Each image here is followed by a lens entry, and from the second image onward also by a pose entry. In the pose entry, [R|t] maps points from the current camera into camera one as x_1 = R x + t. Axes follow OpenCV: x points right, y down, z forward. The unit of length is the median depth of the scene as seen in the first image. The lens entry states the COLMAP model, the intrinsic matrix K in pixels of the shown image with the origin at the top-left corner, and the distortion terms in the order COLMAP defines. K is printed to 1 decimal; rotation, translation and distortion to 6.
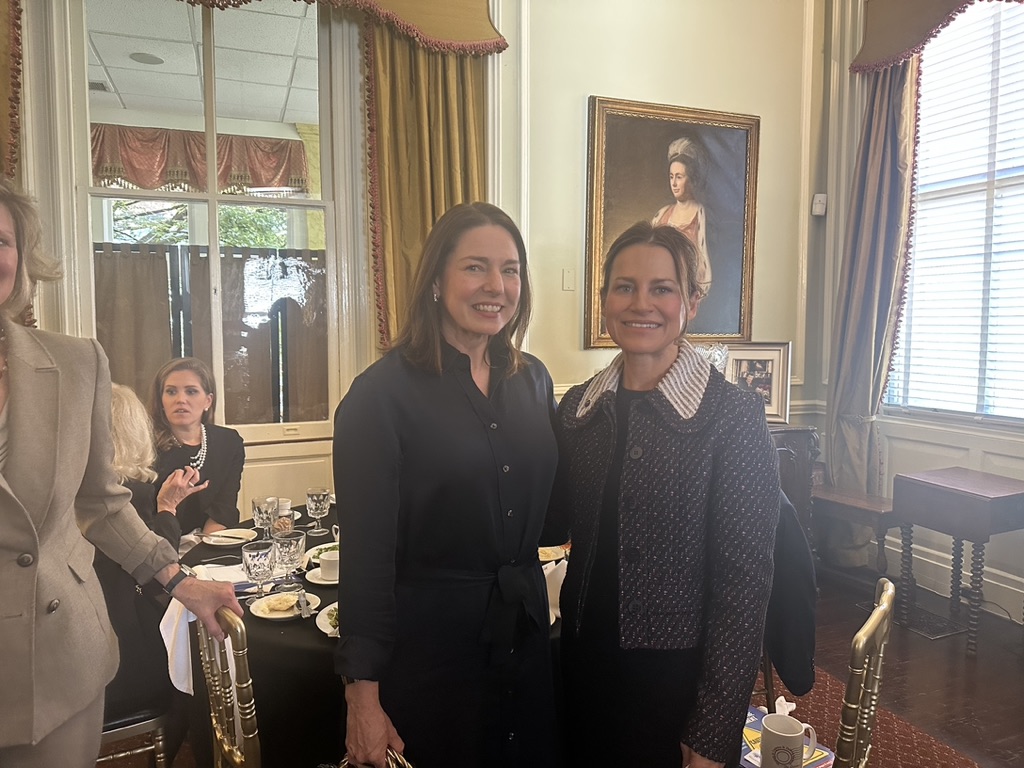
lens RADIAL K [[731.6, 0, 503.1], [0, 731.6, 374.4], [0, 0, 1]] dist [0.032587, -0.041720]
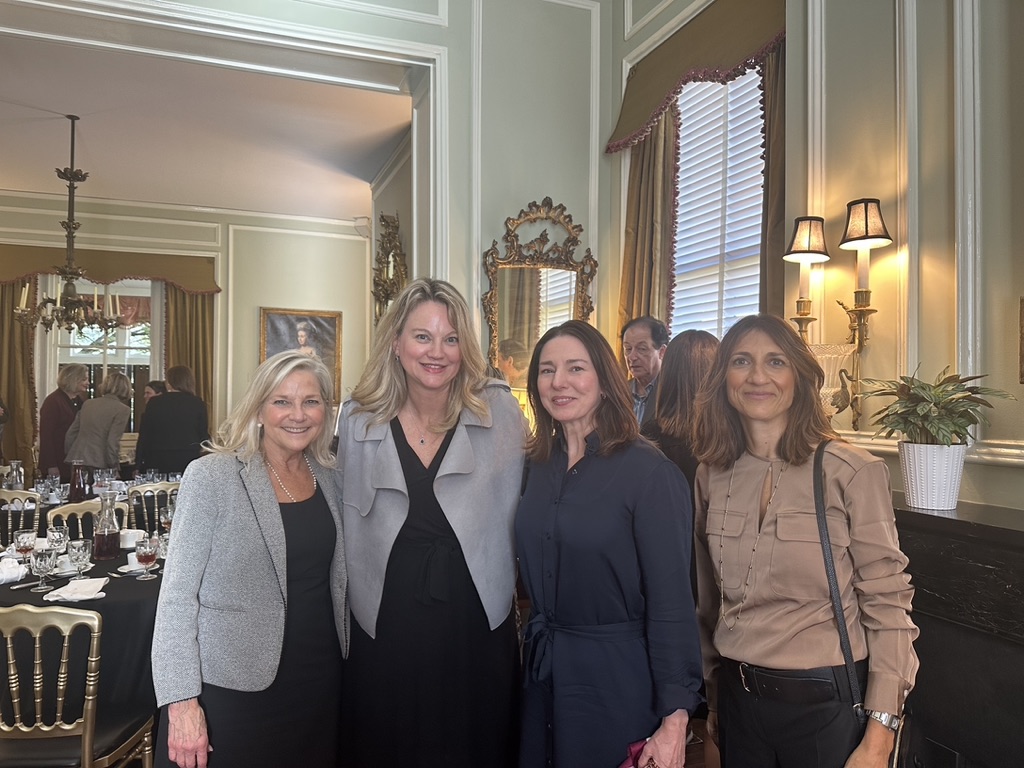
lens RADIAL K [[731.6, 0, 521.7], [0, 731.6, 394.9], [0, 0, 1]] dist [0.032587, -0.041720]
pose [[0.999297, 0.008716, 0.036456, 0.941453], [-0.006052, 0.997347, -0.072541, 0.109089], [-0.036991, 0.072270, 0.996699, -1.569977]]
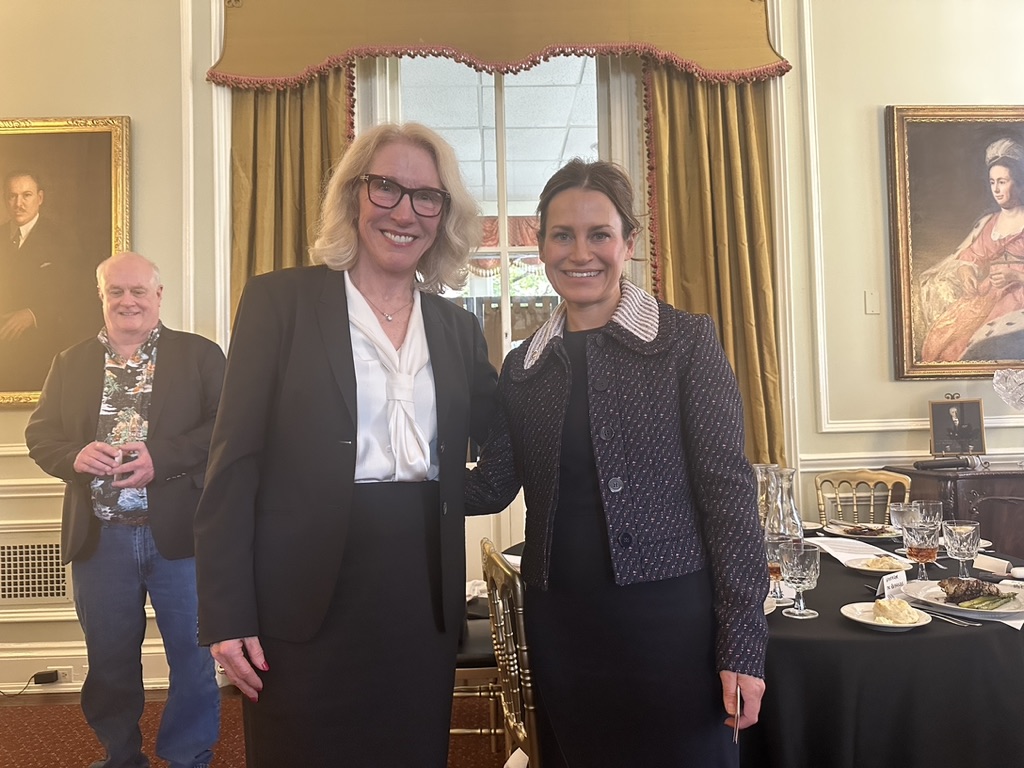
lens RADIAL K [[731.6, 0, 510.4], [0, 731.6, 385.2], [0, 0, 1]] dist [0.032587, -0.041720]
pose [[0.947317, -0.035108, -0.318368, -0.047092], [0.002493, 0.994753, -0.102279, 0.063577], [0.320288, 0.096097, 0.942434, 0.009140]]
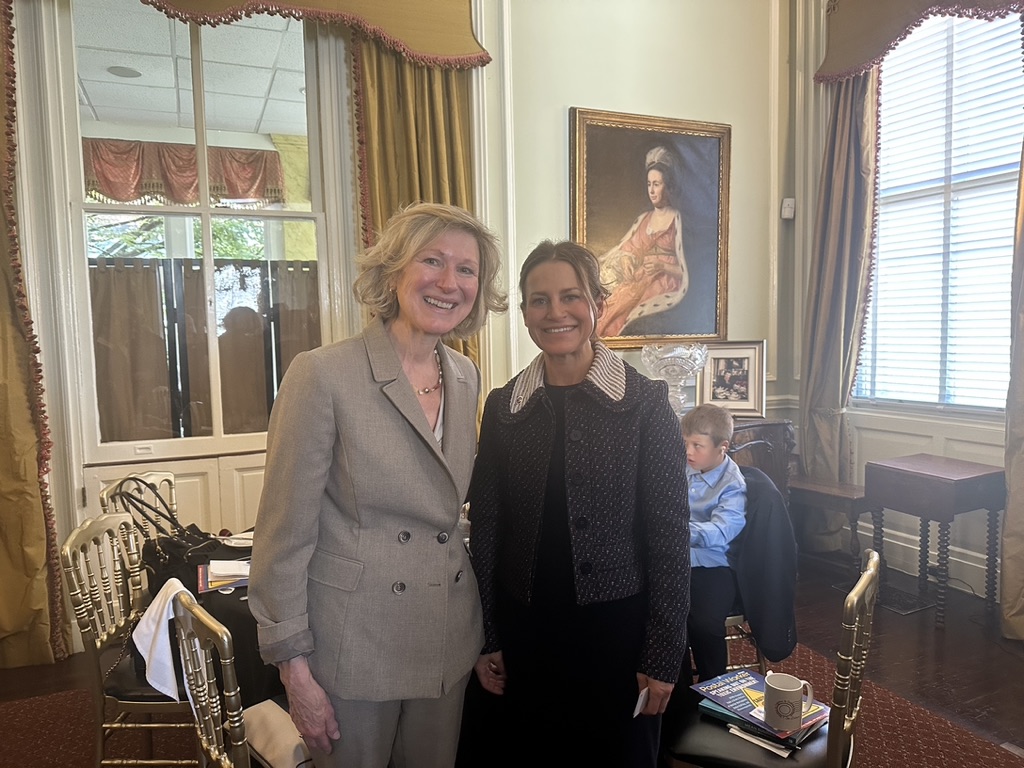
lens RADIAL K [[731.6, 0, 504.4], [0, 731.6, 385.1], [0, 0, 1]] dist [0.032587, -0.041720]
pose [[0.998561, -0.025804, 0.047009, -0.033498], [0.025455, 0.999644, 0.008015, 0.002225], [-0.047199, -0.006807, 0.998862, -0.034198]]
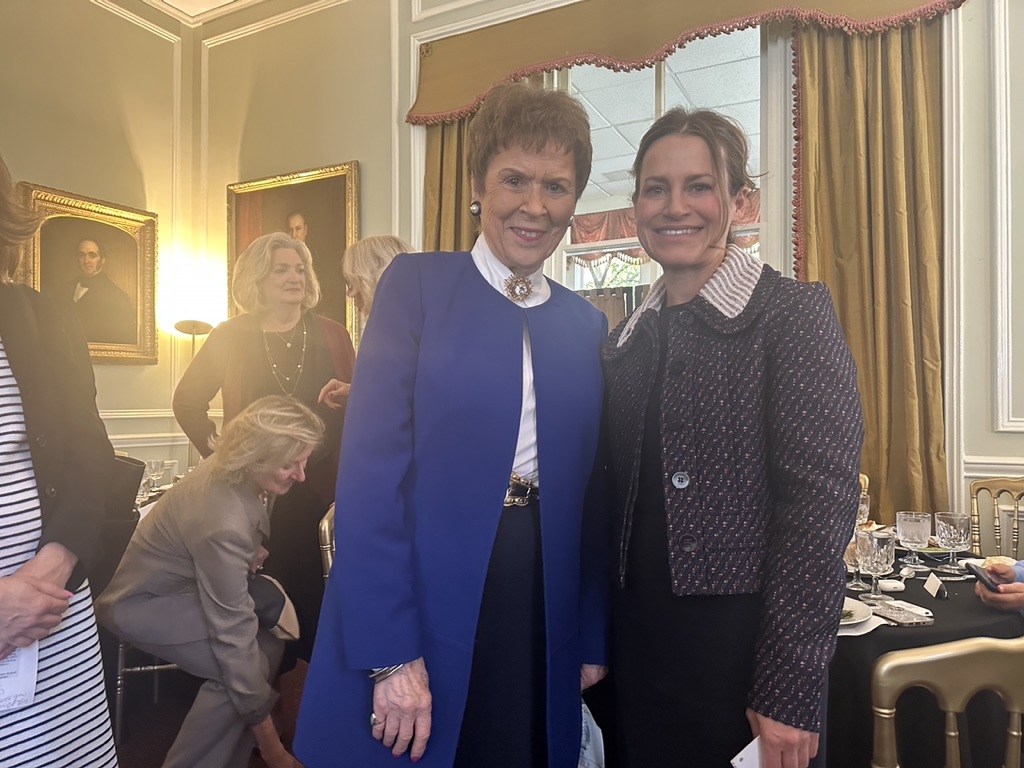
lens RADIAL K [[731.6, 0, 524.1], [0, 731.6, 377.3], [0, 0, 1]] dist [0.032587, -0.041720]
pose [[0.674284, -0.020121, -0.738198, 0.253379], [-0.050494, 0.996033, -0.073271, 0.053911], [0.736744, 0.086680, 0.670593, 0.125107]]
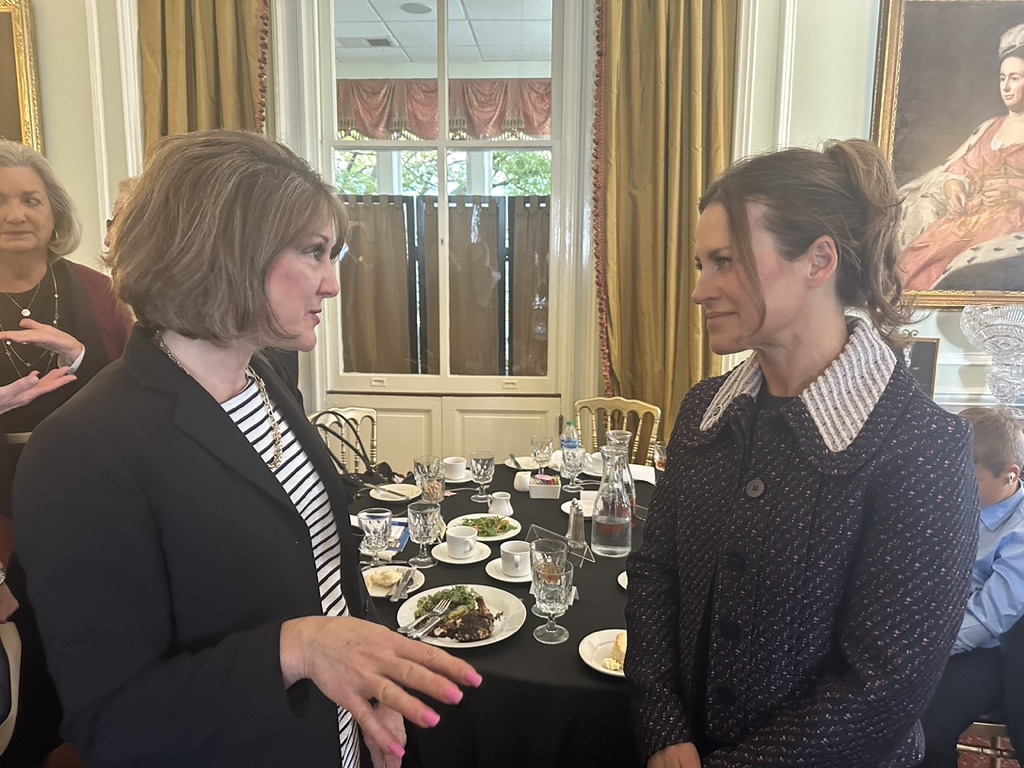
lens RADIAL K [[731.6, 0, 505.7], [0, 731.6, 384.5], [0, 0, 1]] dist [0.032587, -0.041720]
pose [[0.914309, 0.071578, -0.398642, 0.092711], [-0.036023, 0.994731, 0.095986, -0.015685], [0.403412, -0.073400, 0.912070, 0.102886]]
